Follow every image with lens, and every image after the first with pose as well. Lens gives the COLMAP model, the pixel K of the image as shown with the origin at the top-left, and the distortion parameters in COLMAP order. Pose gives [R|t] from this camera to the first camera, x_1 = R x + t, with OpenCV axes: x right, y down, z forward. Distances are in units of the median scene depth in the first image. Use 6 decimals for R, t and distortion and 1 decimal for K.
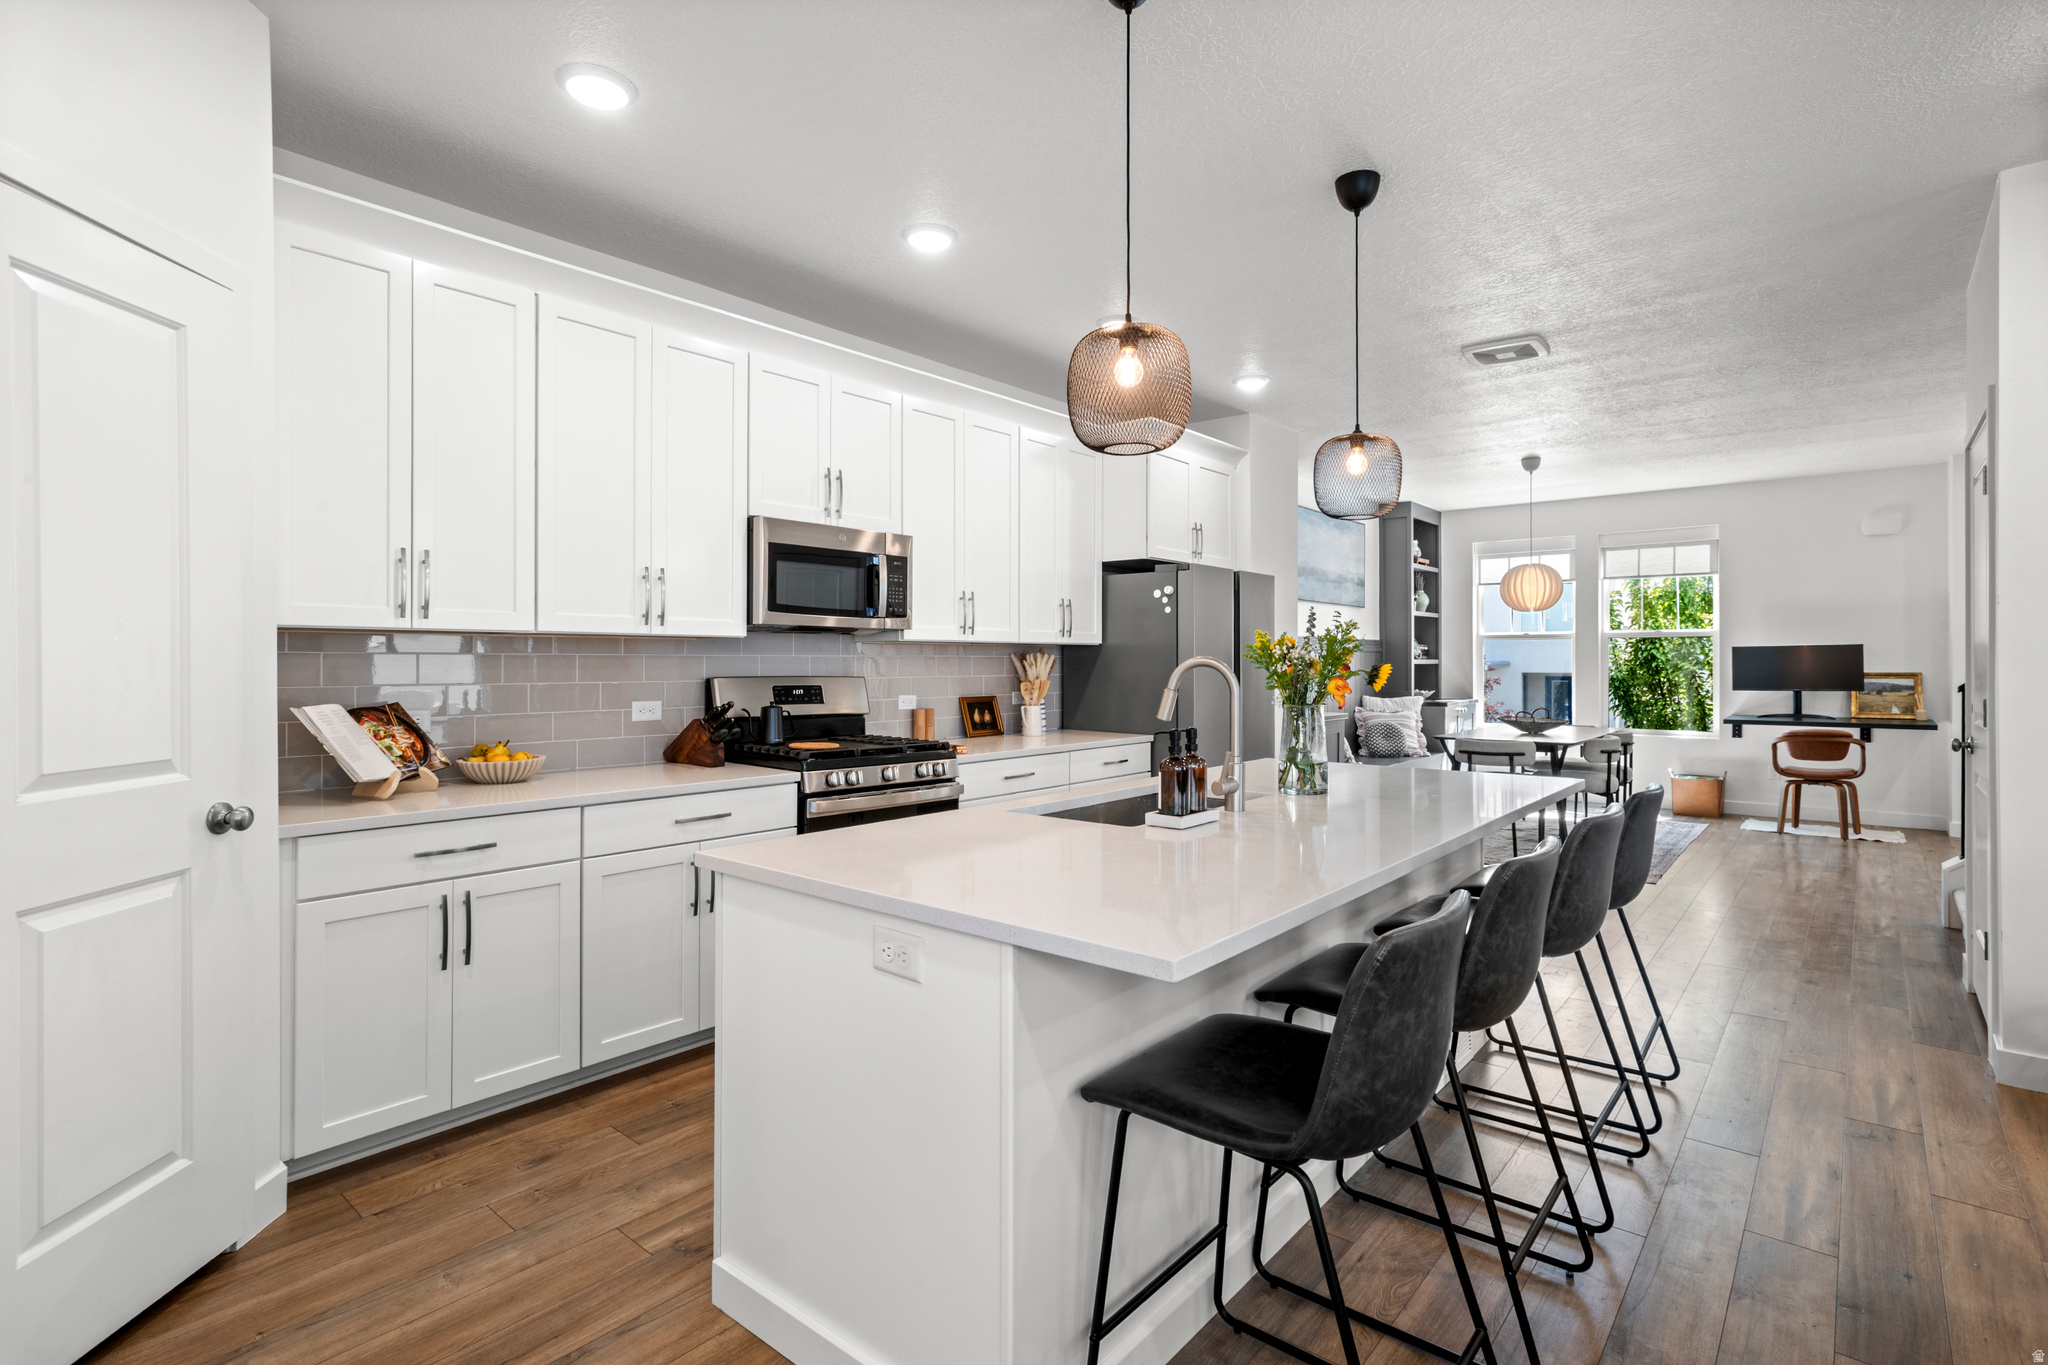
lens RADIAL K [[986.3, 0, 1015.5], [0, 986.3, 651.6], [0, 0, 1]] dist [-0.001457, 0.005353]
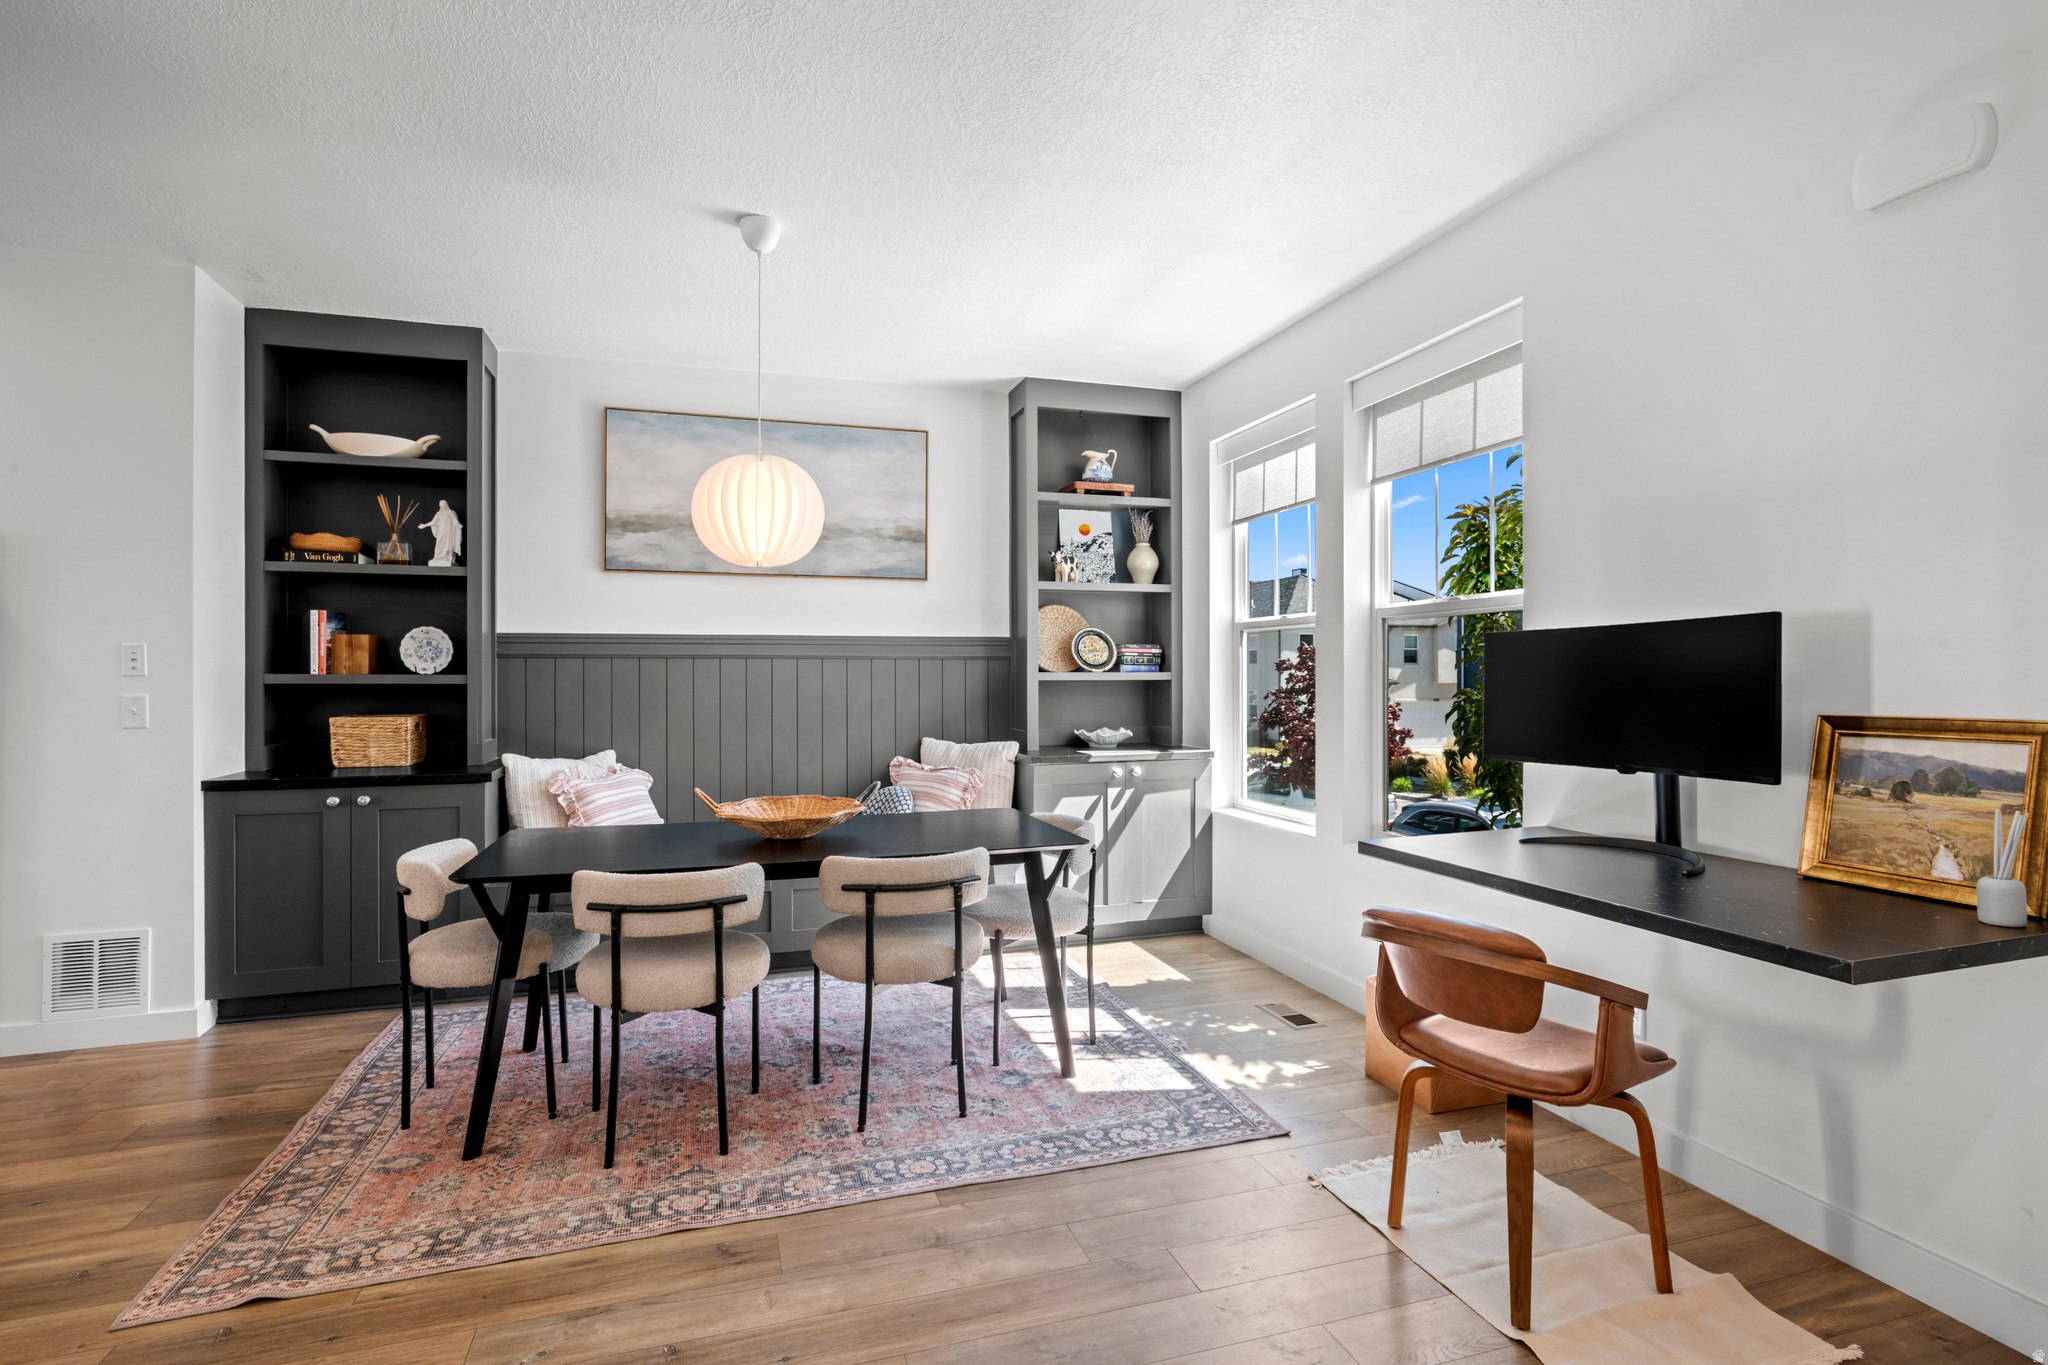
lens RADIAL K [[986.3, 0, 1006.8], [0, 986.3, 683.3], [0, 0, 1]] dist [-0.001457, 0.005353]
pose [[0.842660, 0.001428, -0.538444, 1.200007], [0.008714, 0.999829, 0.016289, 0.008904], [0.538376, -0.018418, 0.842504, 0.958533]]
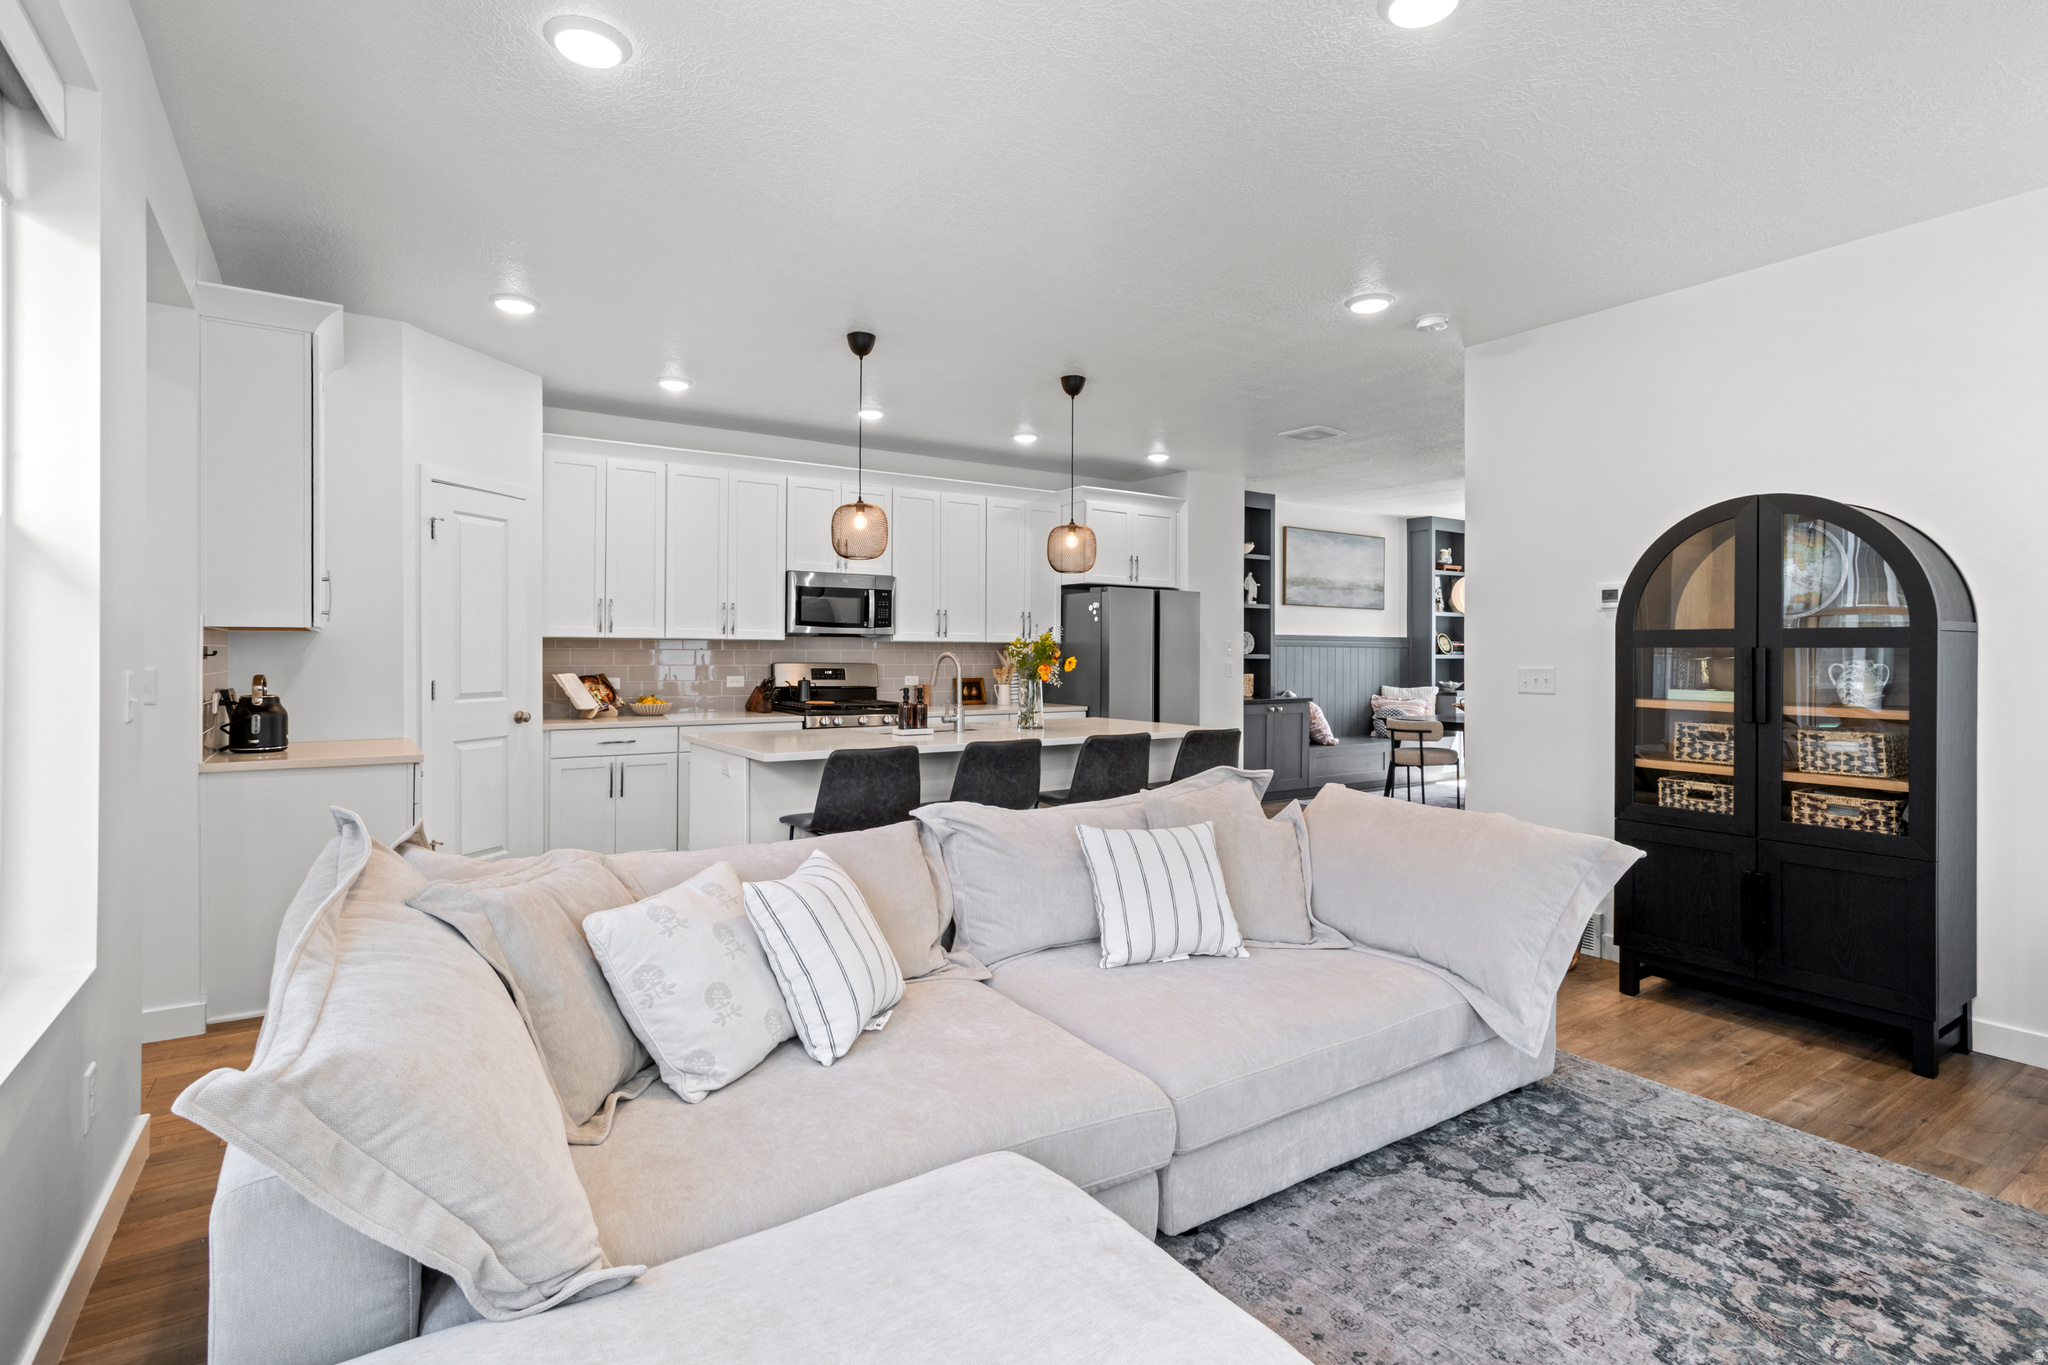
lens RADIAL K [[986.3, 0, 989.5], [0, 986.3, 633.6], [0, 0, 1]] dist [-0.001457, 0.005353]
pose [[0.960587, -0.002060, -0.277973, 0.400250], [-0.001279, 0.999929, -0.011830, -0.004018], [0.277978, 0.011719, 0.960516, -0.412178]]
